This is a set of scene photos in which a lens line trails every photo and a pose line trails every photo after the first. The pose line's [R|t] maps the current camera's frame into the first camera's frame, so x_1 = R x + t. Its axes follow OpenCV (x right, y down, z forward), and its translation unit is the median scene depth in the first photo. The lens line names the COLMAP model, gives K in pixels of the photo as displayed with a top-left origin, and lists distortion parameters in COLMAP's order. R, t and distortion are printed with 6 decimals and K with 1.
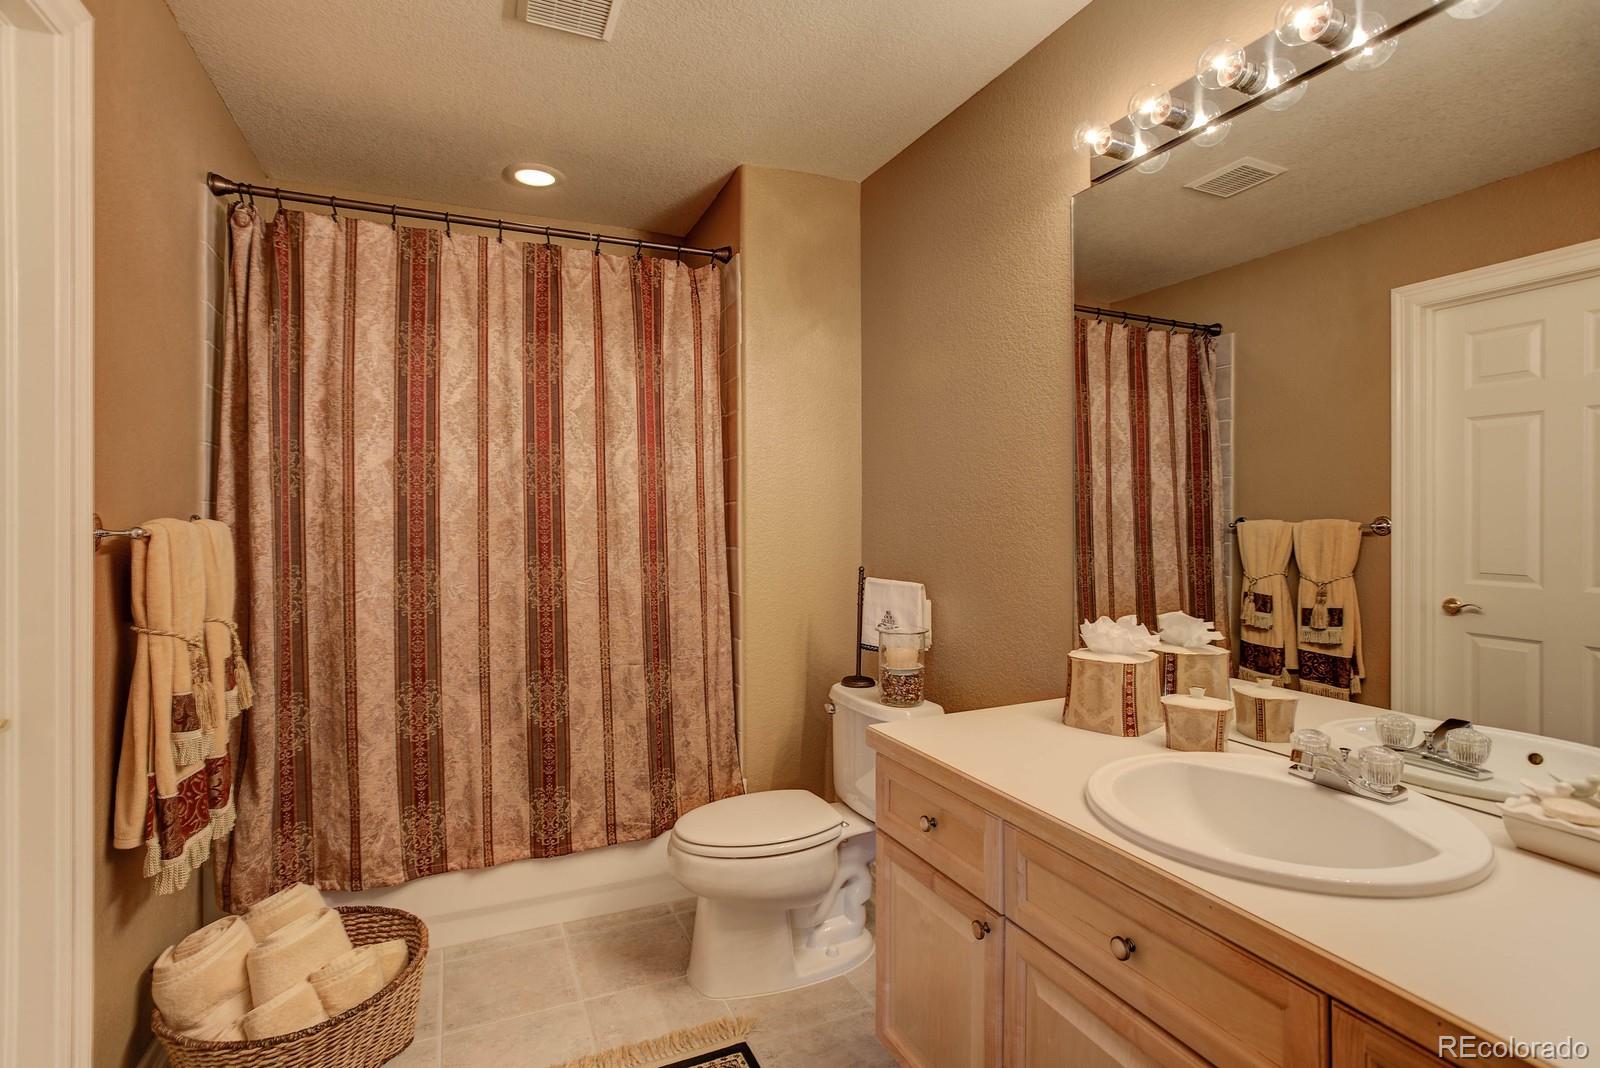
lens RADIAL K [[768.4, 0, 788.8], [0, 768.4, 507.2], [0, 0, 1]] dist [-0.021465, 0.012999]
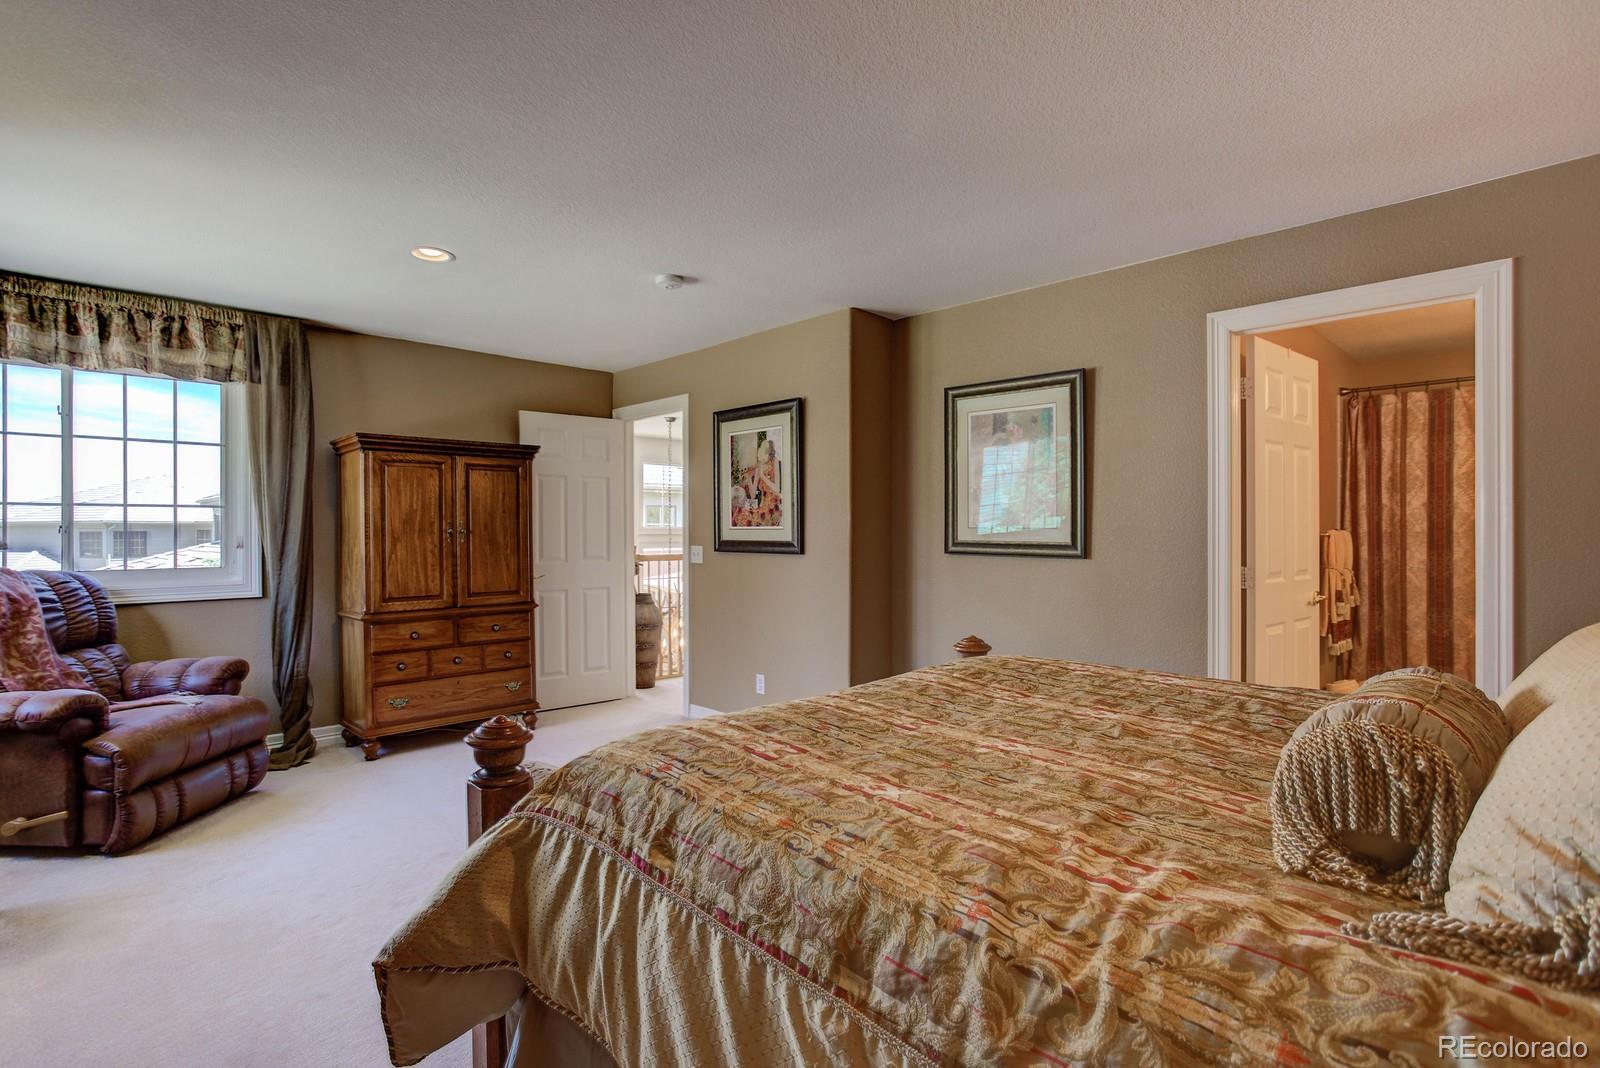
lens RADIAL K [[768.4, 0, 798.5], [0, 768.4, 529.2], [0, 0, 1]] dist [-0.021465, 0.012999]
pose [[0.355368, 0.008096, -0.934691, 0.867233], [0.006074, 0.999921, 0.010970, -0.023105], [0.934707, -0.009576, 0.355291, -1.425243]]
